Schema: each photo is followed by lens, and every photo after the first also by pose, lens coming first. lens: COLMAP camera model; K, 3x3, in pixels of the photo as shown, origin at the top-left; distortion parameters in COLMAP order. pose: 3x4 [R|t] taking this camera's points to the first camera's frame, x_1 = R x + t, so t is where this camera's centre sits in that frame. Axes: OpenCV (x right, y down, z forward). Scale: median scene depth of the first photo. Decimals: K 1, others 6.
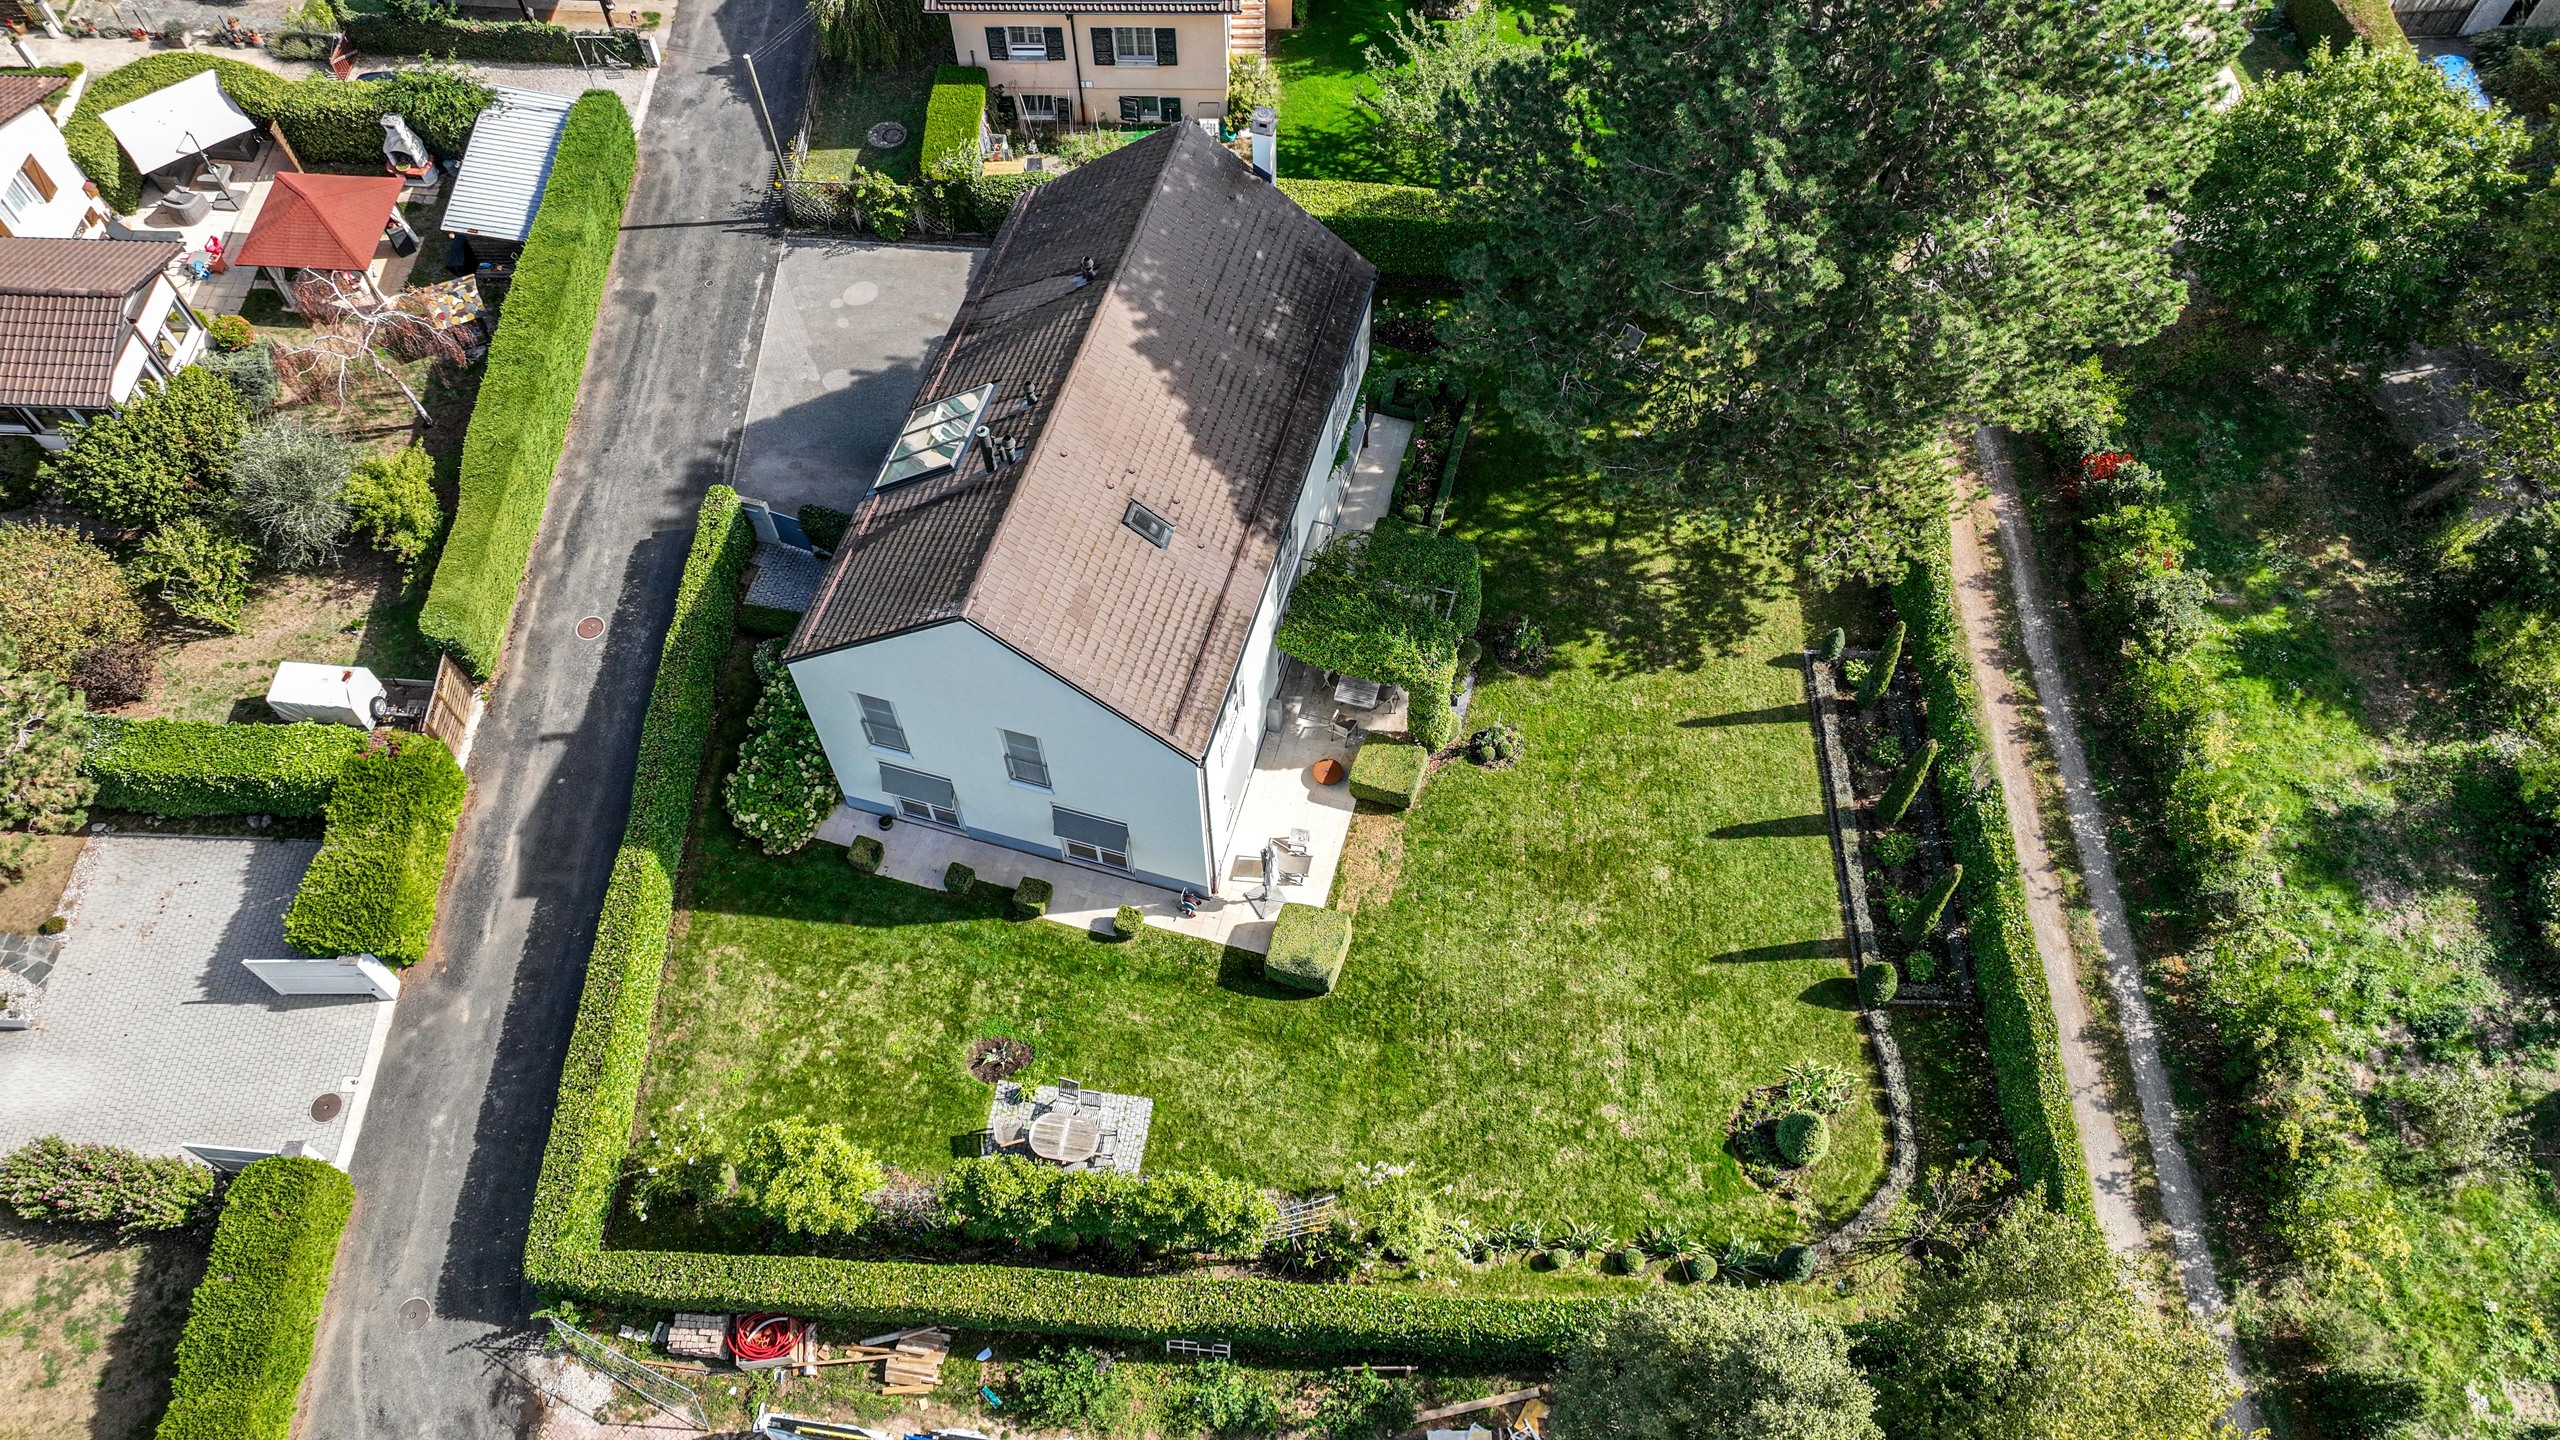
lens RADIAL K [[1868.1, 0, 1280.0], [0, 1868.1, 720.0], [0, 0, 1]] dist [-0.024180, 0.004547]
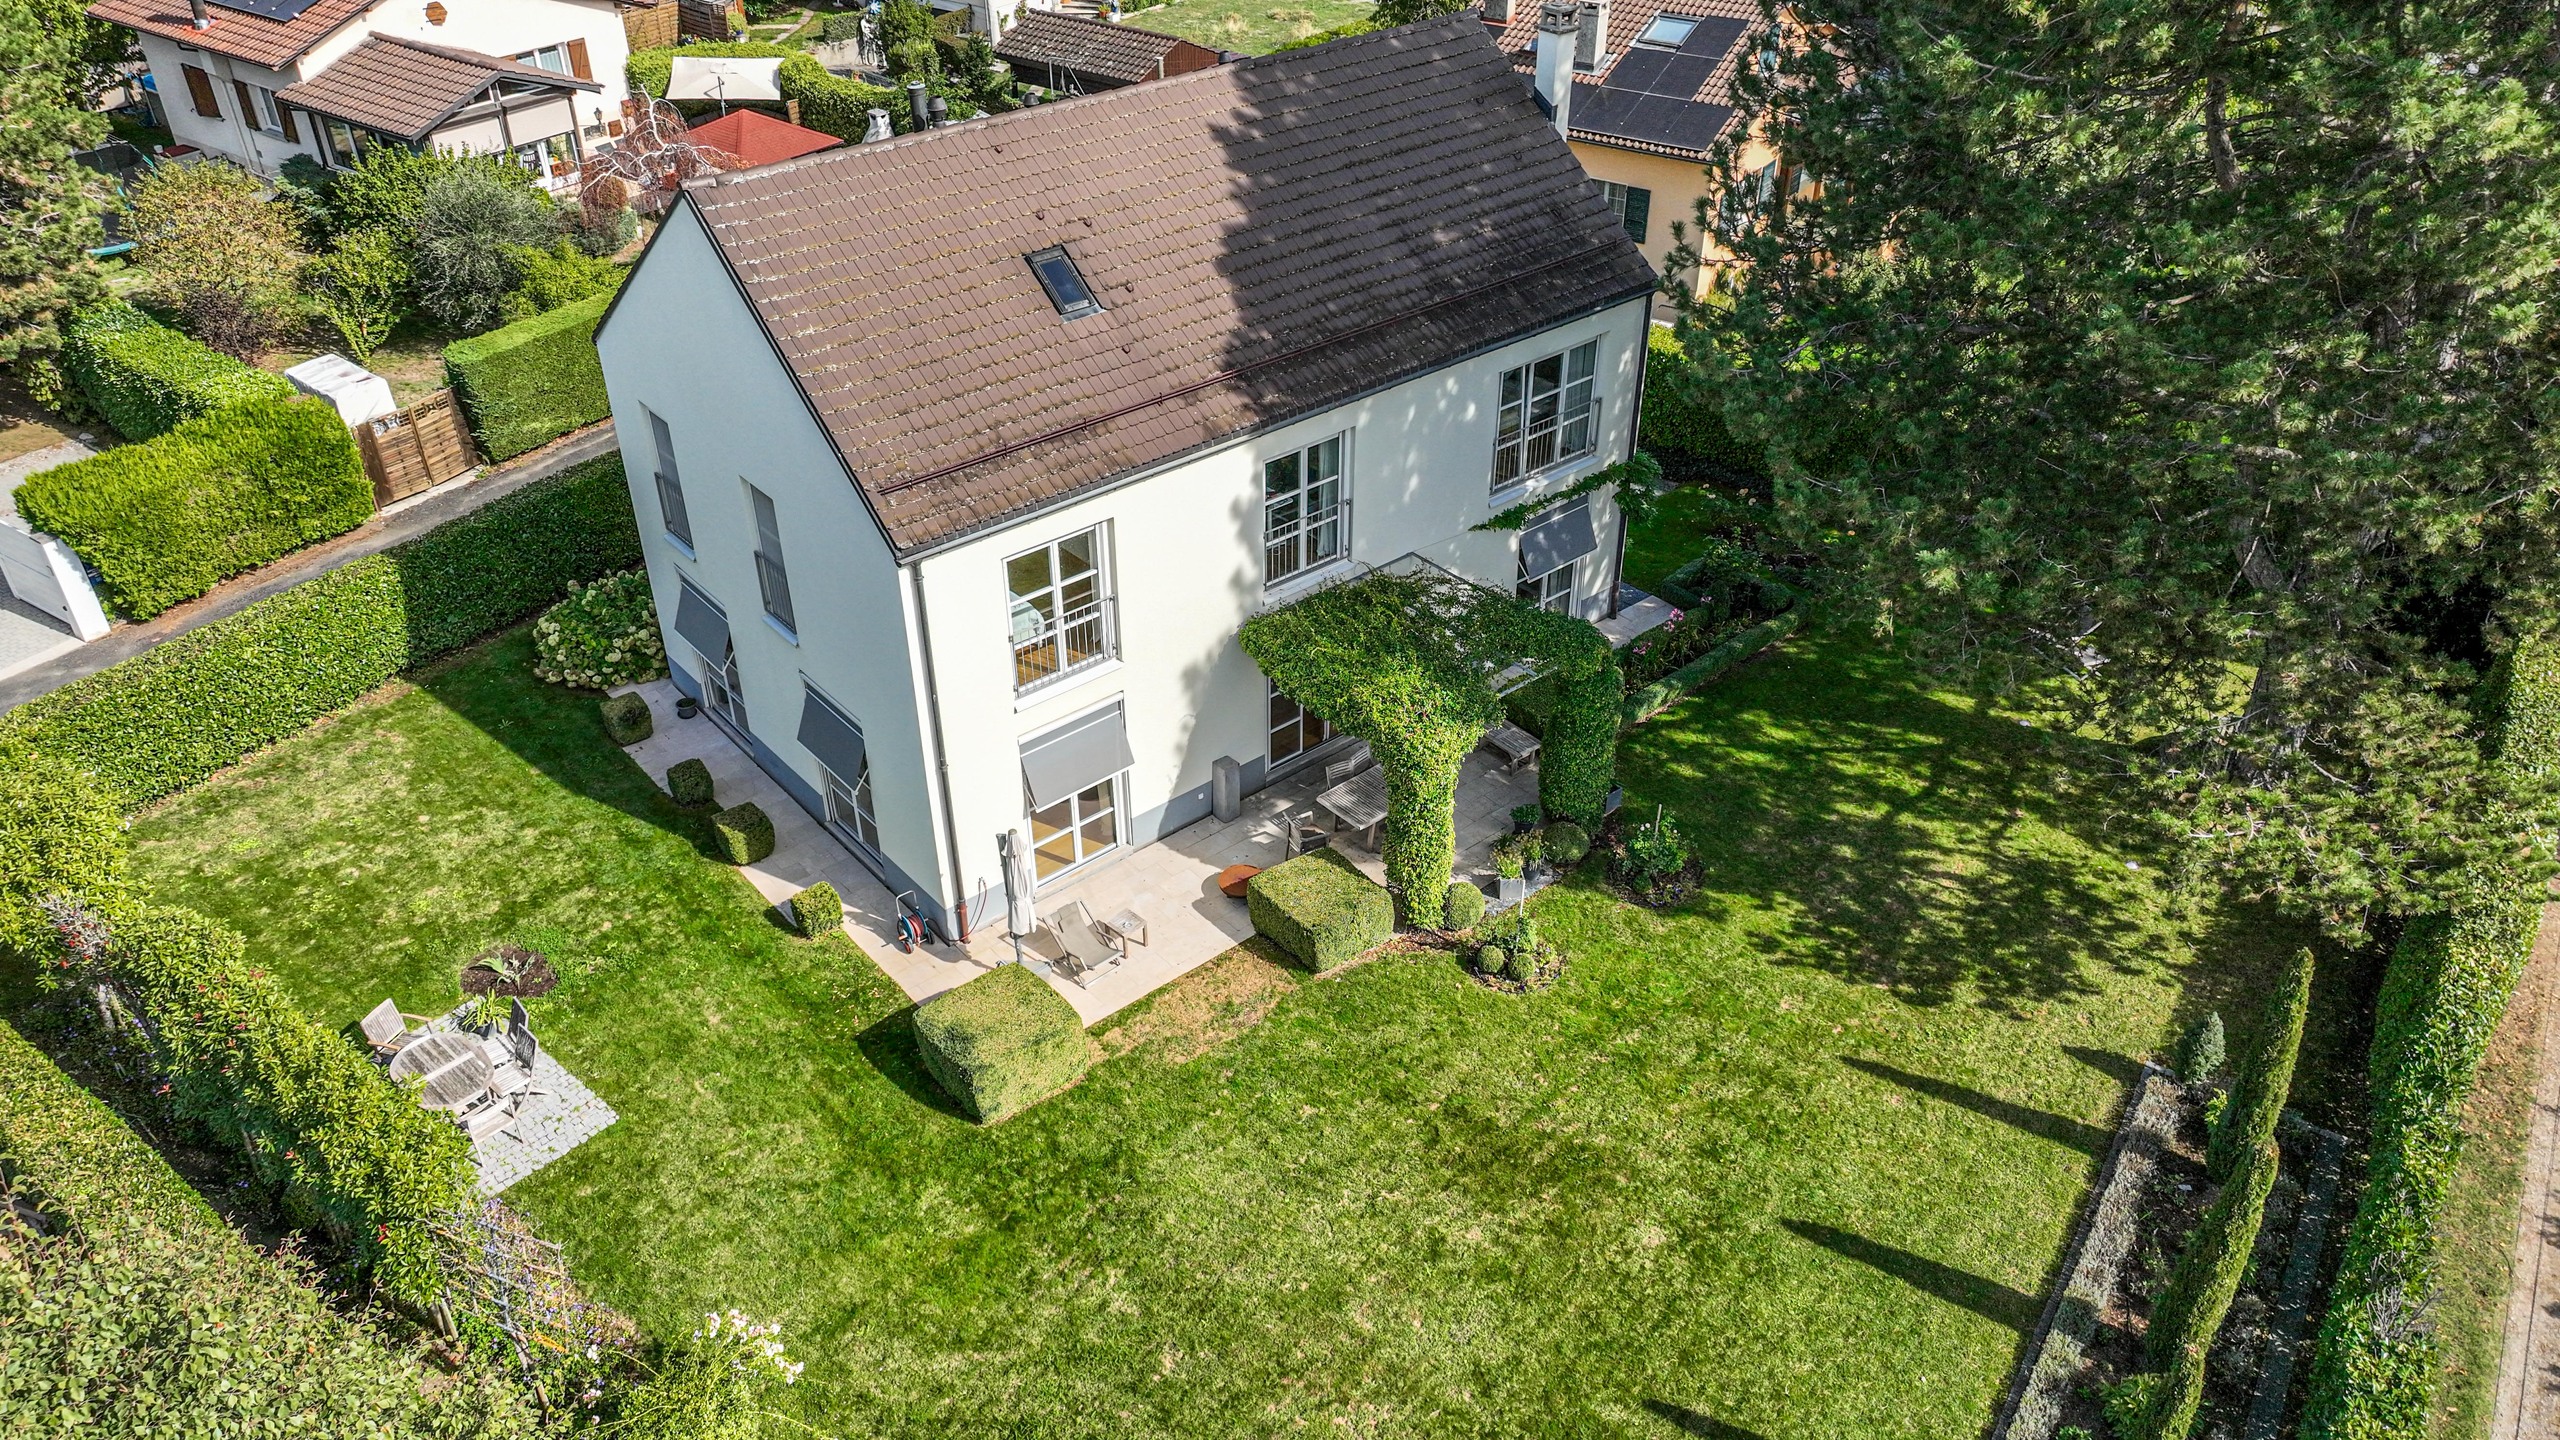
lens RADIAL K [[1868.1, 0, 1280.0], [0, 1868.1, 720.0], [0, 0, 1]] dist [-0.024180, 0.004547]
pose [[0.832675, 0.322887, -0.449885, 0.290103], [-0.475919, 0.832618, -0.283281, 0.150054], [0.283115, 0.449989, 0.846969, 0.462712]]
